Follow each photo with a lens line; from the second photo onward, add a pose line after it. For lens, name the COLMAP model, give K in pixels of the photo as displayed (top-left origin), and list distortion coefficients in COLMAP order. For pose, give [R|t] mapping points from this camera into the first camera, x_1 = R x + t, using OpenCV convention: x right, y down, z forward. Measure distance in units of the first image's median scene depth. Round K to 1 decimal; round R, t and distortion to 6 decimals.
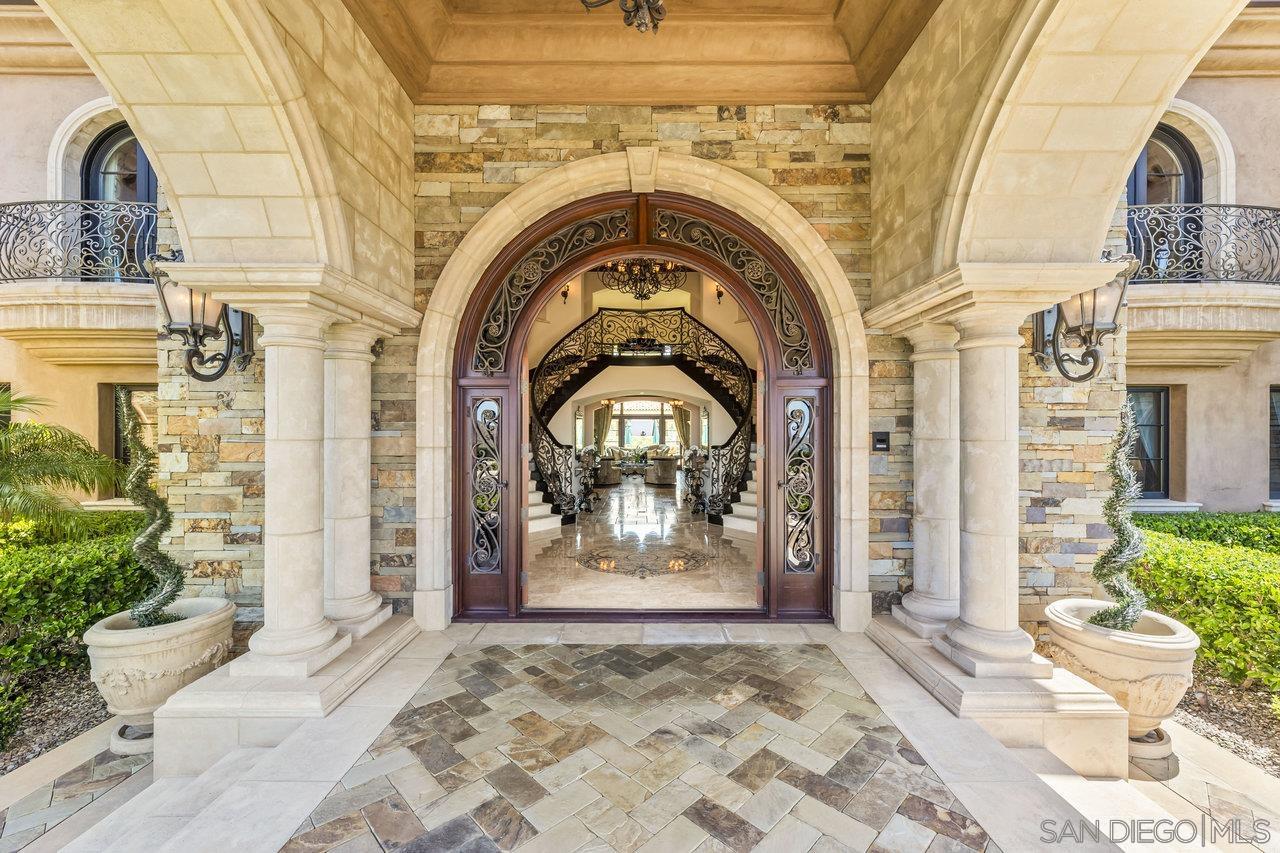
lens RADIAL K [[524.1, 0, 642.1], [0, 524.1, 428.7], [0, 0, 1]] dist [0.002551, -0.000053]
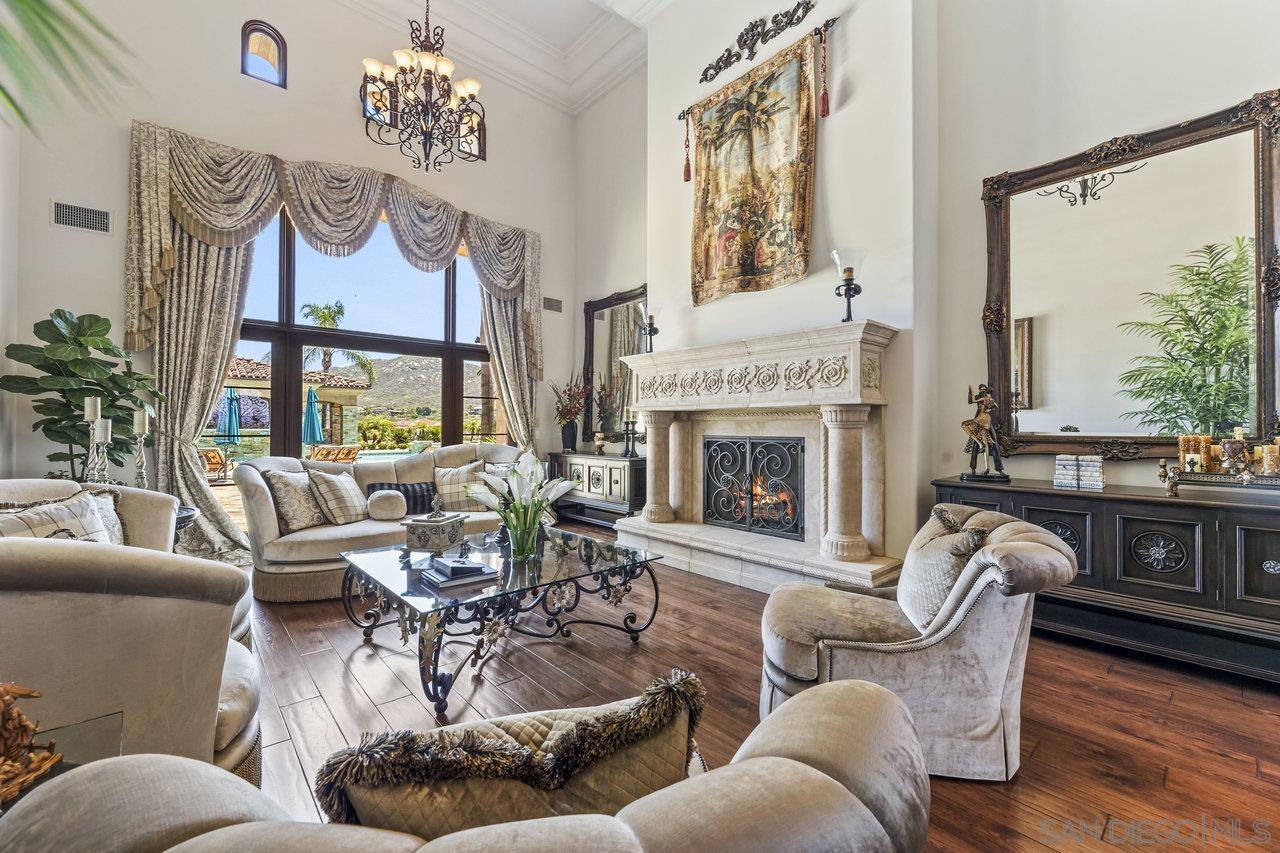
lens RADIAL K [[524.1, 0, 640.2], [0, 524.1, 422.7], [0, 0, 1]] dist [0.002551, -0.000053]
pose [[0.748720, 0.011239, 0.662791, -0.161984], [-0.008317, 0.999937, -0.007561, 0.040262], [-0.662834, 0.000149, 0.748767, 1.479445]]
